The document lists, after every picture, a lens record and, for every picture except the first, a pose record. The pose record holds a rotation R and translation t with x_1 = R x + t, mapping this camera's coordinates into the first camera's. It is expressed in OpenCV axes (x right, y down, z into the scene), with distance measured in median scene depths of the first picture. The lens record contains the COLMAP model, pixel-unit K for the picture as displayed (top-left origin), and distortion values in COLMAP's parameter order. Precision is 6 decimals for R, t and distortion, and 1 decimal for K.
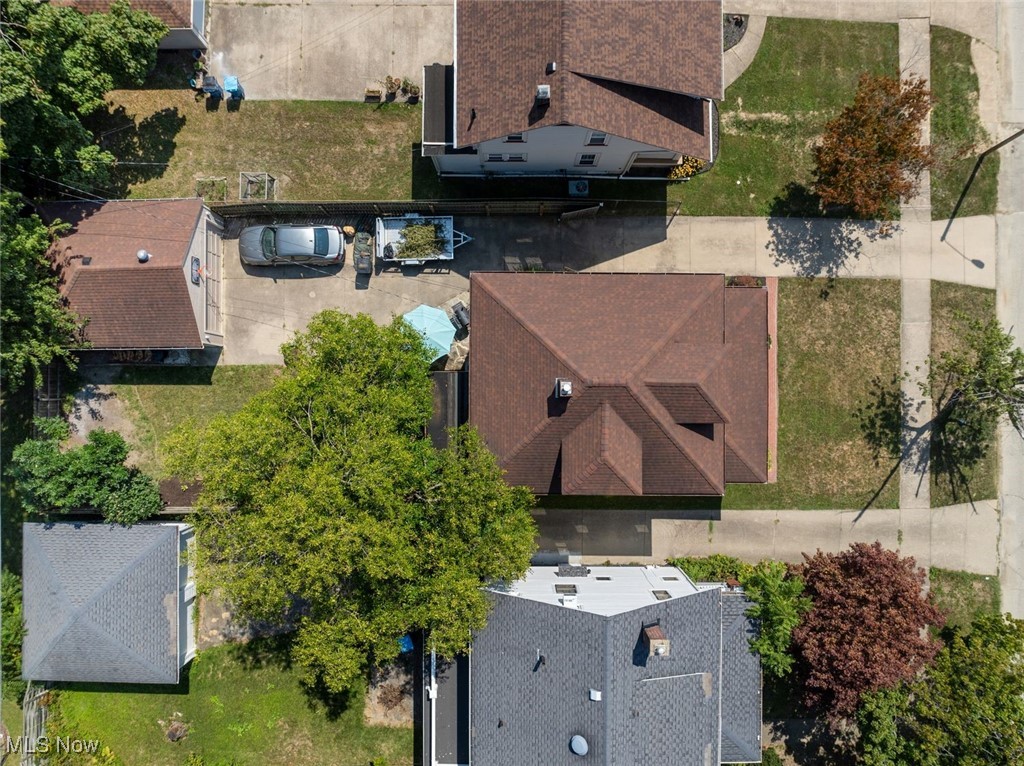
lens RADIAL K [[714.0, 0, 512.0], [0, 714.0, 383.0], [0, 0, 1]] dist [-0.041290, -0.001412]
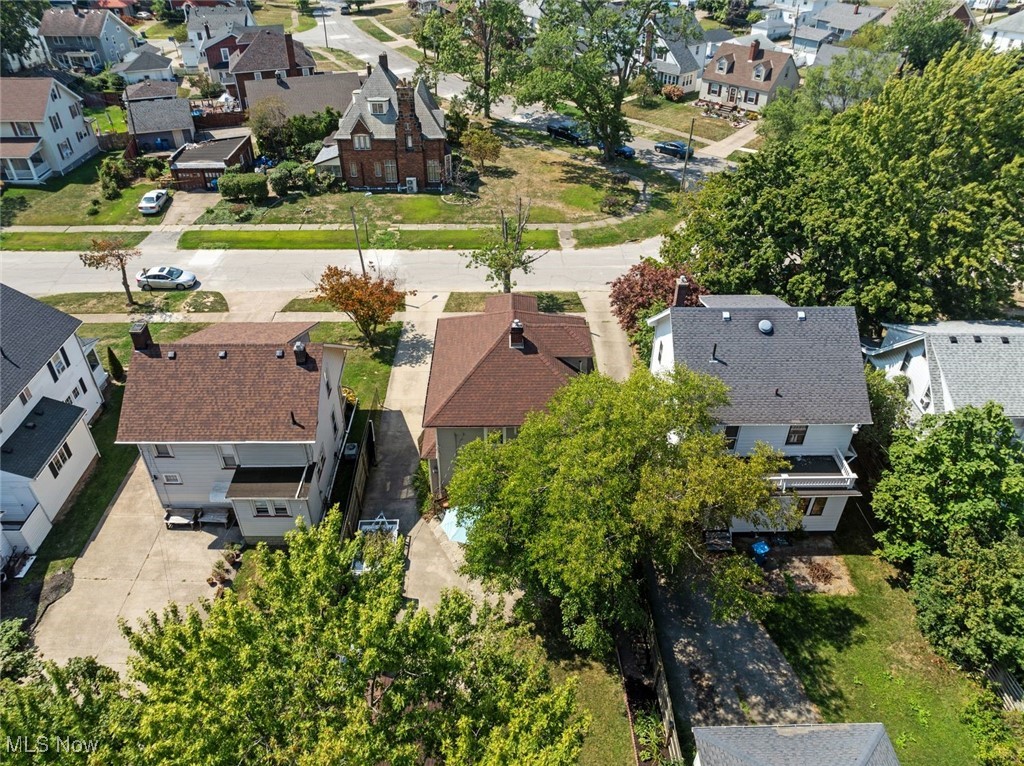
lens RADIAL K [[715.6, 0, 512.0], [0, 715.6, 383.0], [0, 0, 1]] dist [-0.053090, 0.023432]
pose [[-0.019931, -0.592853, 0.805064, -0.802991], [0.999685, 0.000444, 0.025076, -0.027343], [-0.015224, 0.805311, 0.592658, 0.172641]]
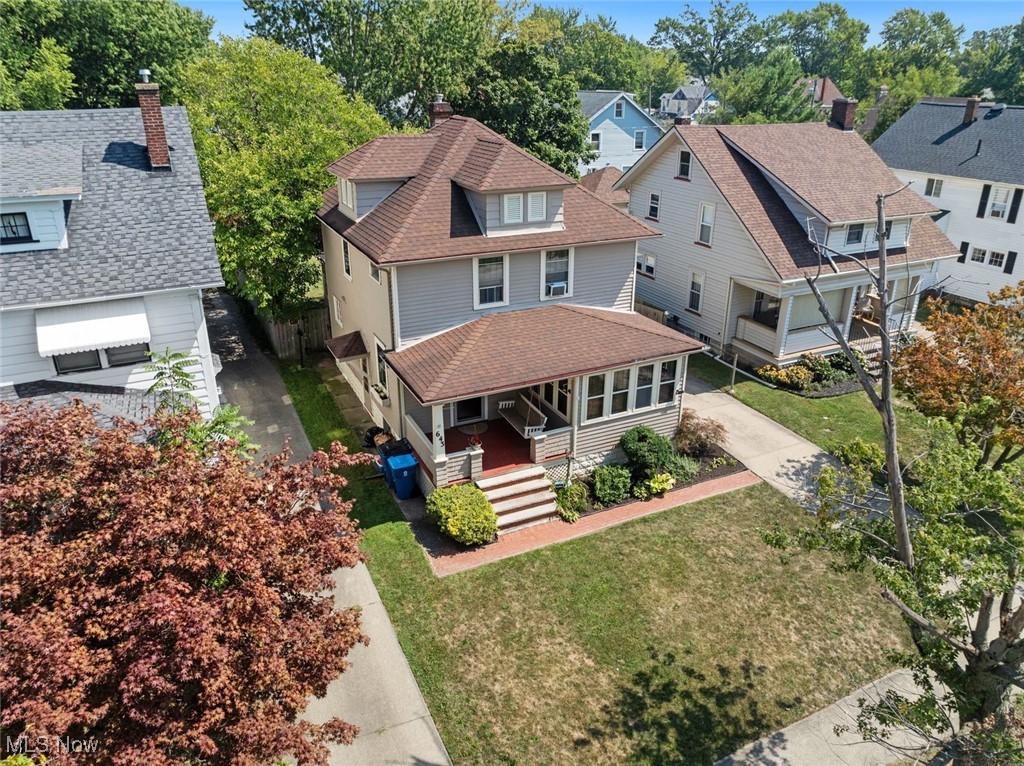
lens RADIAL K [[714.0, 0, 512.0], [0, 714.0, 383.0], [0, 0, 1]] dist [-0.041290, -0.001412]
pose [[0.429800, 0.356738, -0.829464, 0.741959], [-0.902851, 0.181522, -0.389757, 0.258545], [0.011525, 0.916399, 0.400099, 0.677378]]
